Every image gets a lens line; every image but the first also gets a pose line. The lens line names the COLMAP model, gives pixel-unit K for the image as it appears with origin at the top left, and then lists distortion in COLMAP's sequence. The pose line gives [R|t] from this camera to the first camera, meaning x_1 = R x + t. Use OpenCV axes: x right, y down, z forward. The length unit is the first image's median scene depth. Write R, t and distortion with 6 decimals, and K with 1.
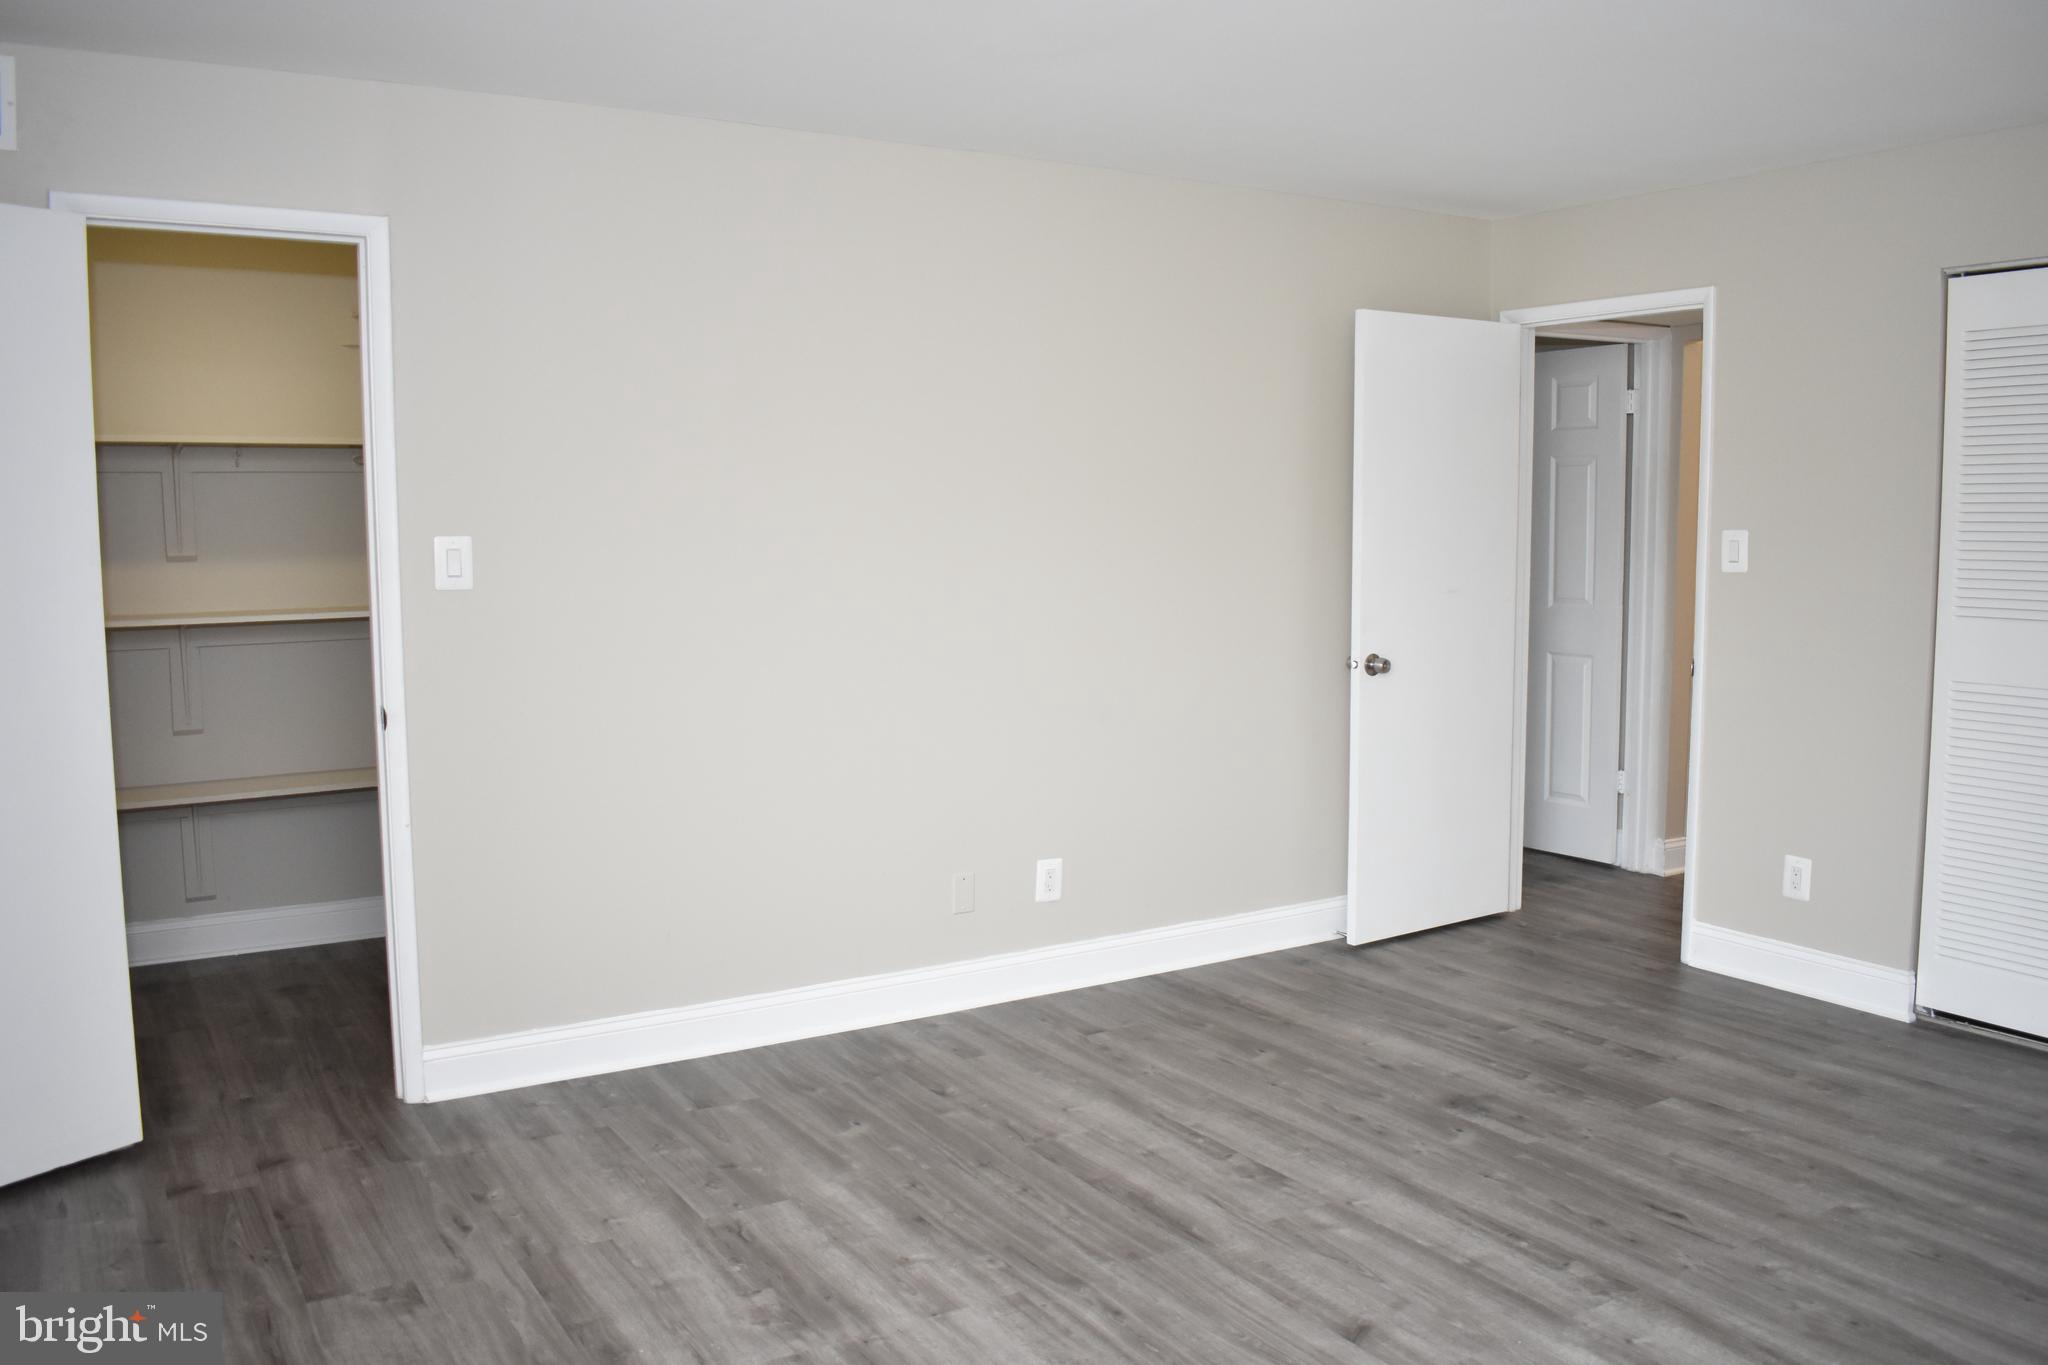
lens RADIAL K [[1634.5, 0, 1028.6], [0, 1634.5, 683.5], [0, 0, 1]] dist [-0.094267, 0.008535]
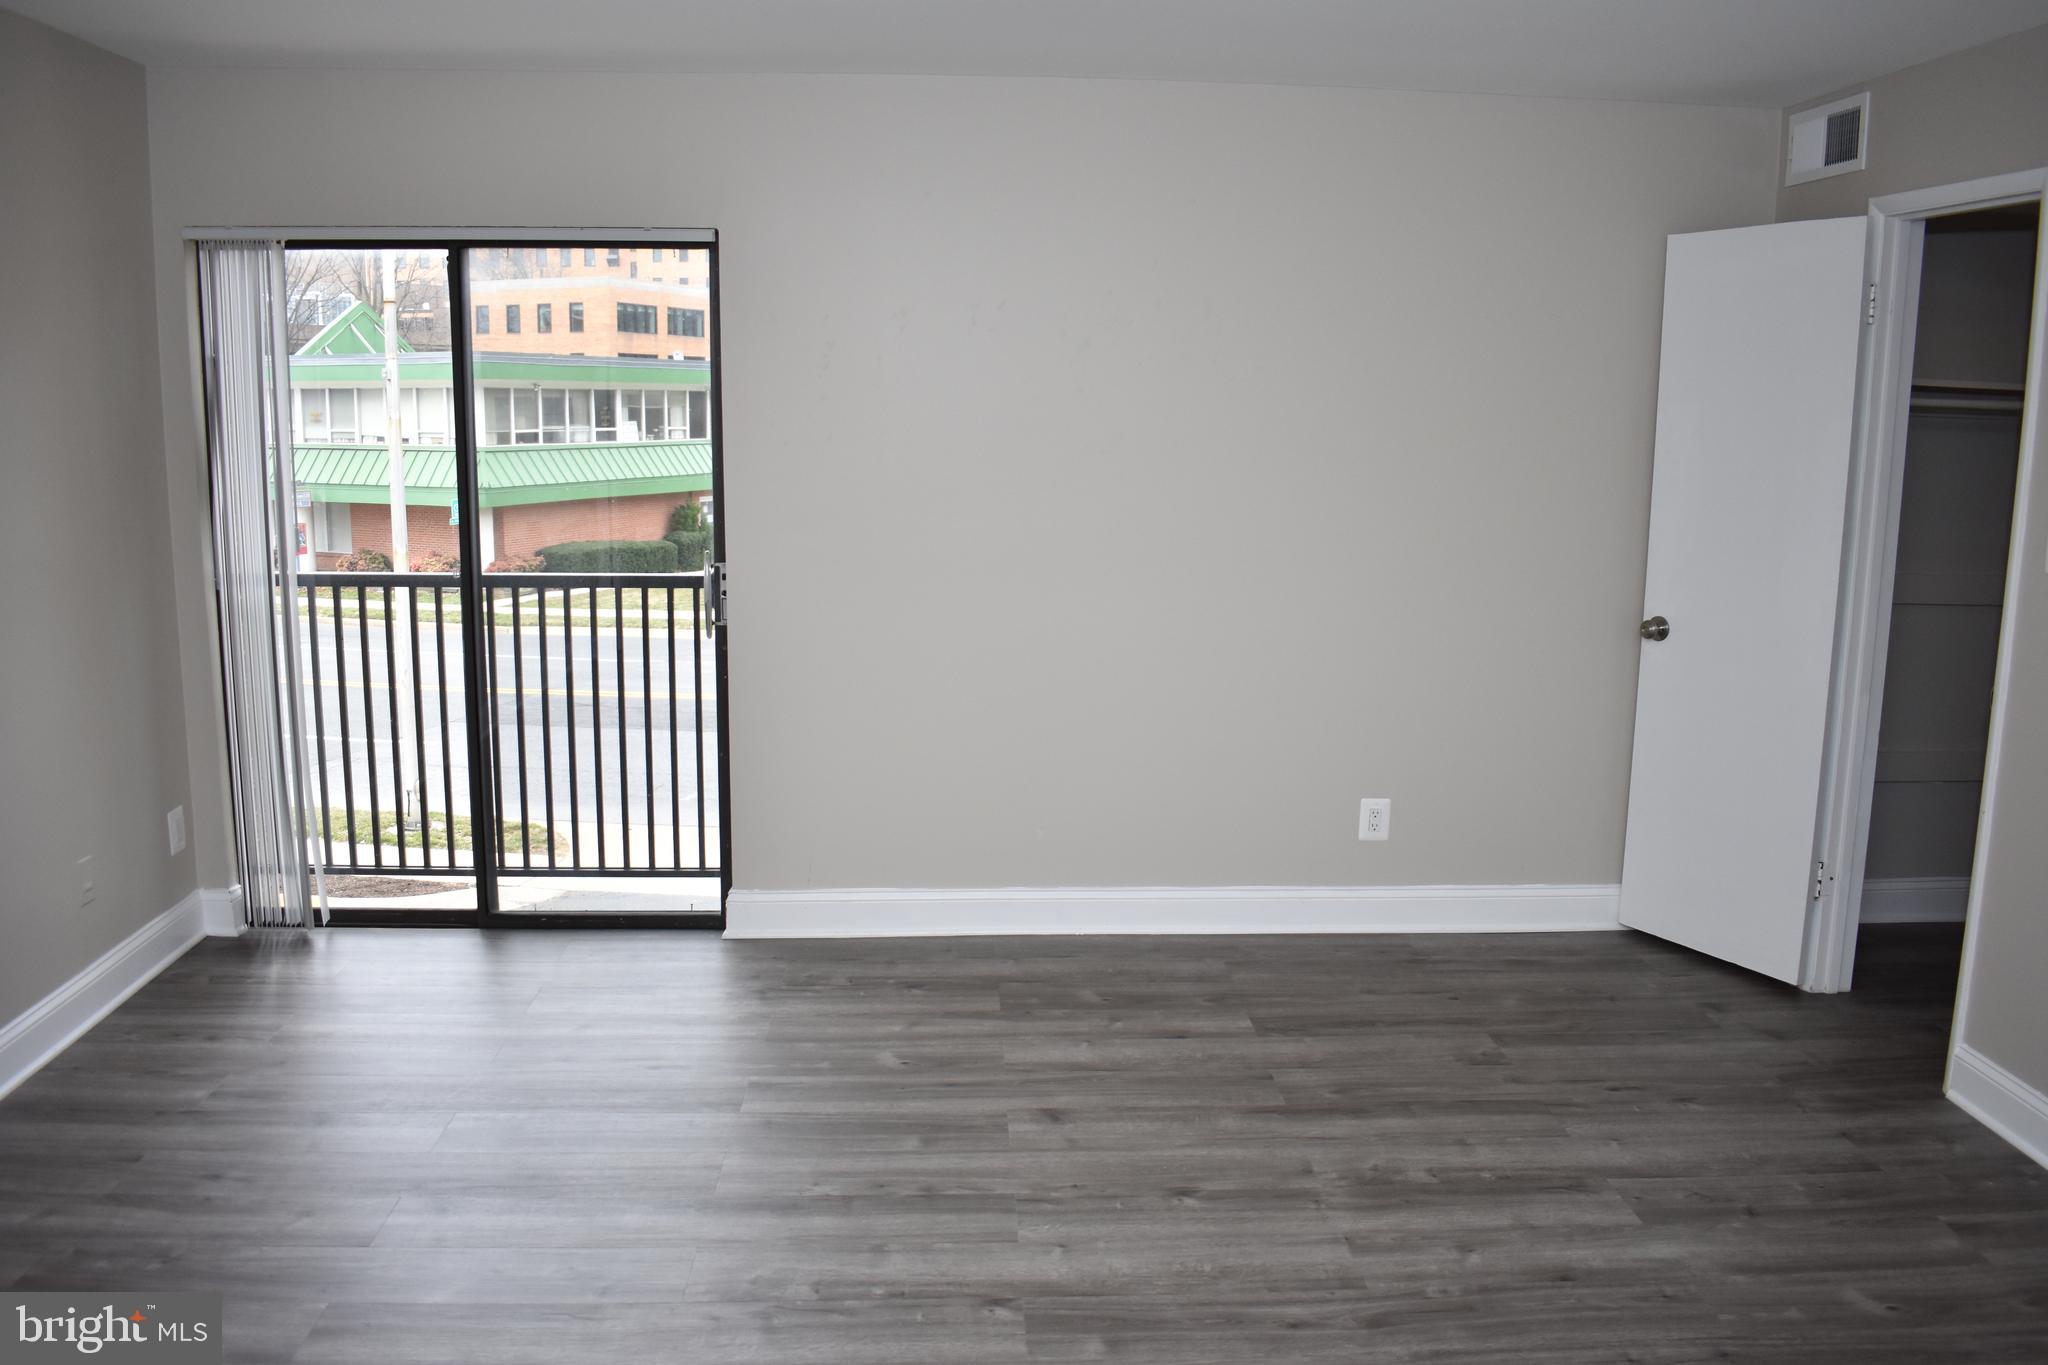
lens RADIAL K [[1590.1, 0, 1024.0], [0, 1590.1, 682.5], [0, 0, 1]] dist [-0.097920, 0.014497]
pose [[-0.483418, 0.152108, -0.862073, 0.656707], [-0.101461, 0.968415, 0.227767, -0.134793], [0.869490, 0.197573, -0.452717, 0.897208]]
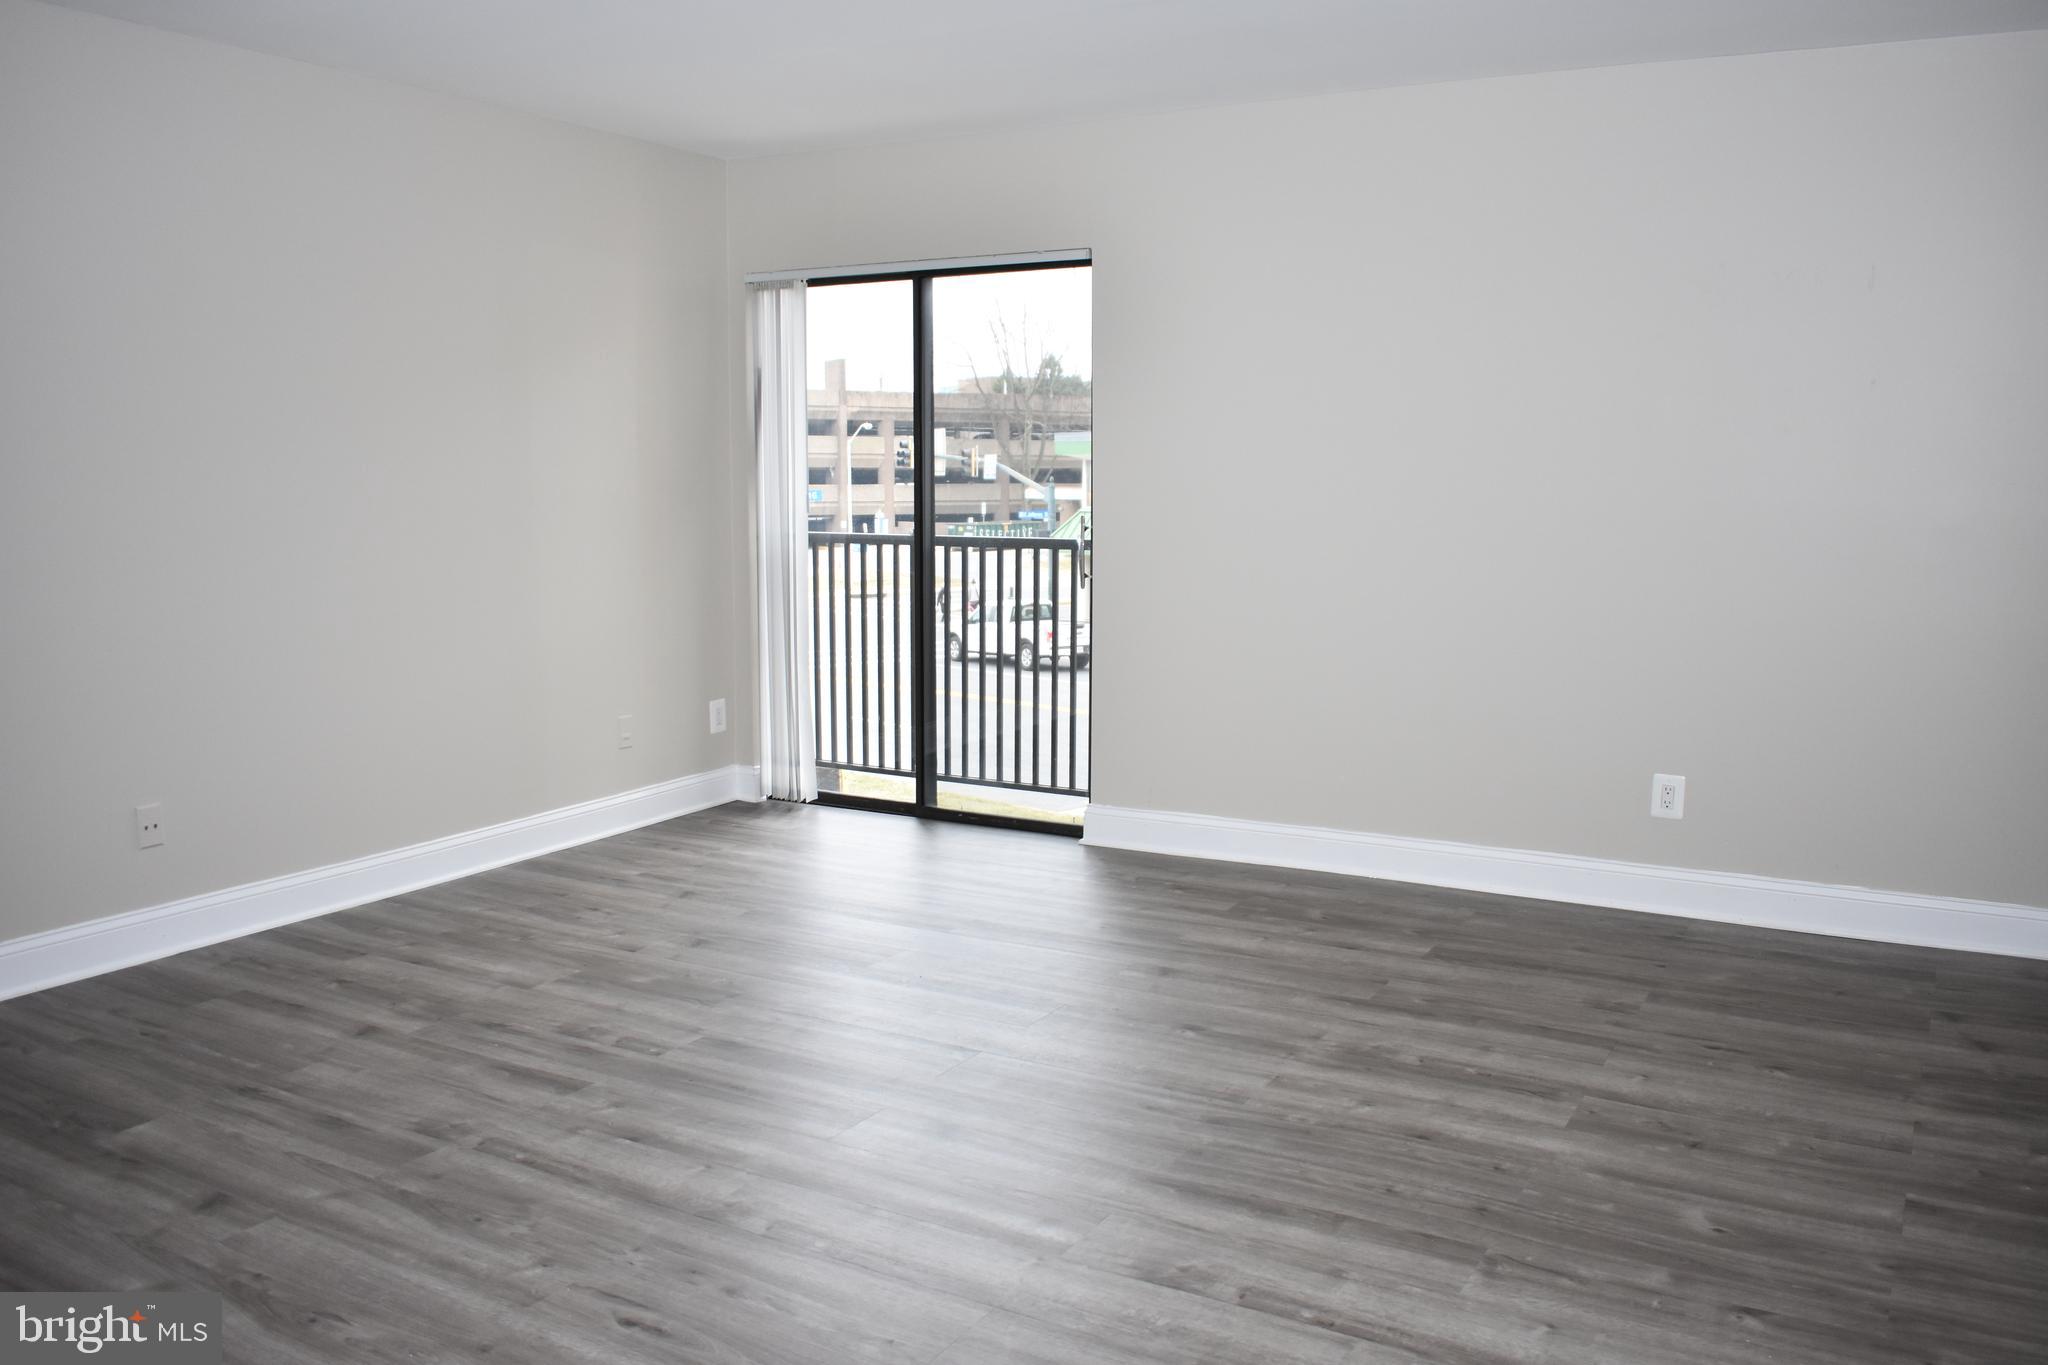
lens RADIAL K [[1634.5, 0, 1028.6], [0, 1634.5, 683.5], [0, 0, 1]] dist [-0.094267, 0.008535]
pose [[-0.881460, 0.063360, -0.467989, 0.480099], [-0.046150, 0.974660, 0.218880, -0.108918], [0.469999, 0.214531, -0.856200, 1.392926]]
